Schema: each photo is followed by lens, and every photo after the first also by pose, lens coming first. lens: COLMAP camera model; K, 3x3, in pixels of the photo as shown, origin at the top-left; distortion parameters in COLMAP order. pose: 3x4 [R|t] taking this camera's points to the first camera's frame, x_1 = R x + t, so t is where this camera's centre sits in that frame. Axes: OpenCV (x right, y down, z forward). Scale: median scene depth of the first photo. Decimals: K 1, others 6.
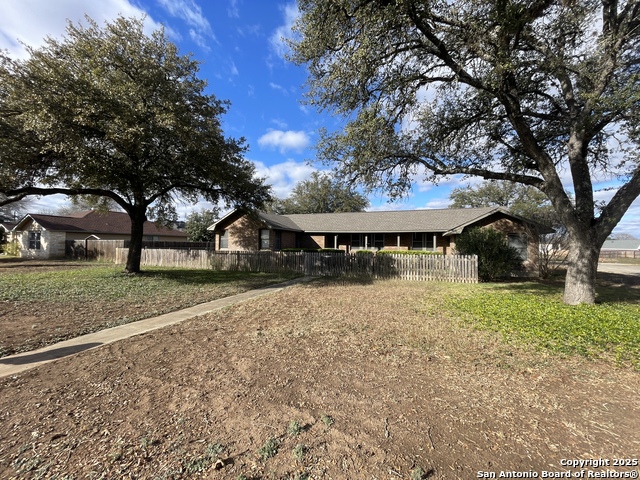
lens RADIAL K [[256.1, 0, 320.0], [0, 256.1, 240.0], [0, 0, 1]] dist [-0.004191, -0.000219]
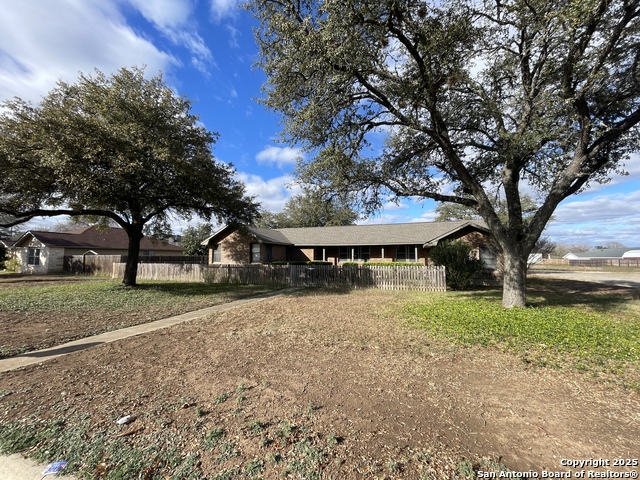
lens RADIAL K [[256.1, 0, 320.0], [0, 256.1, 240.0], [0, 0, 1]] dist [-0.004191, -0.000219]
pose [[0.999890, -0.010854, 0.010089, 0.047406], [0.011309, 0.998871, -0.046131, -0.005308], [-0.009577, 0.046240, 0.998884, -0.069625]]
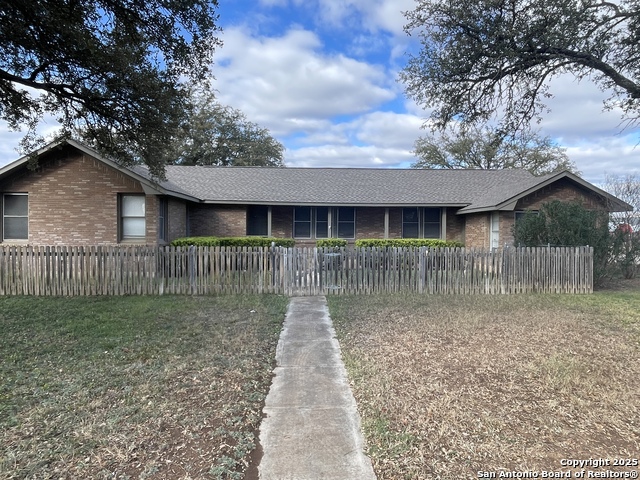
lens RADIAL K [[439.9, 0, 321.6], [0, 439.9, 242.7], [0, 0, 1]] dist [-0.003182, -0.000146]
pose [[0.915560, -0.016814, 0.401829, -0.267606], [-0.004097, 0.998684, 0.051125, -0.000460], [-0.402160, -0.048454, 0.914286, 0.216556]]
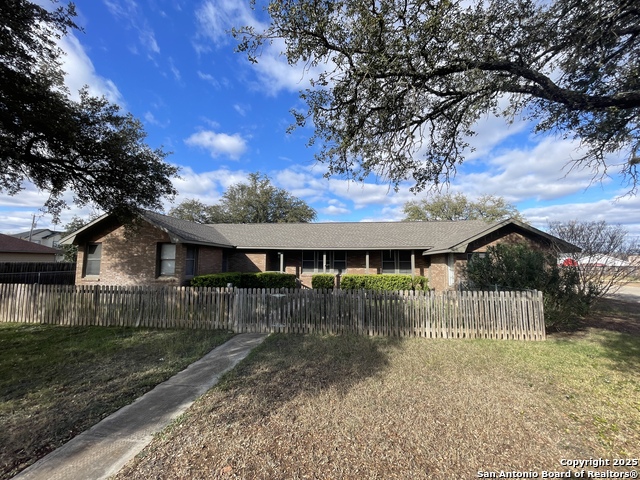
lens RADIAL K [[256.1, 0, 320.0], [0, 256.1, 240.0], [0, 0, 1]] dist [-0.004191, -0.000219]
pose [[0.969553, 0.014623, 0.244444, -0.016102], [0.000178, 0.998173, -0.060417, -0.016323], [-0.244881, 0.058621, 0.967779, 0.382147]]
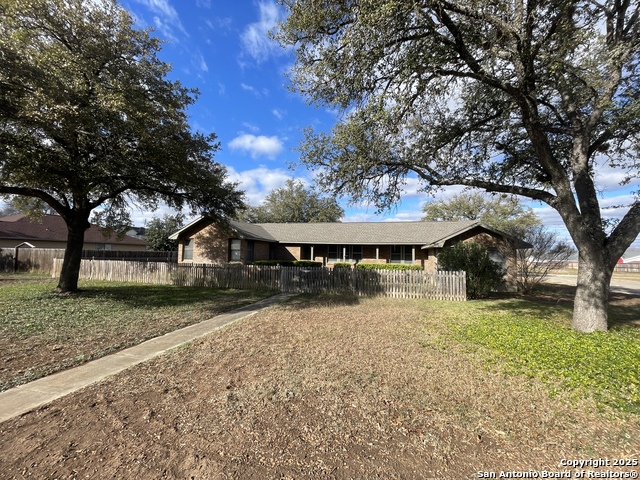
lens RADIAL K [[256.1, 0, 320.0], [0, 256.1, 240.0], [0, 0, 1]] dist [-0.004191, -0.000219]
pose [[0.993717, 0.015161, 0.110890, -0.022044], [-0.011219, 0.999286, -0.036082, -0.011647], [-0.111358, 0.034611, 0.993177, 0.075321]]
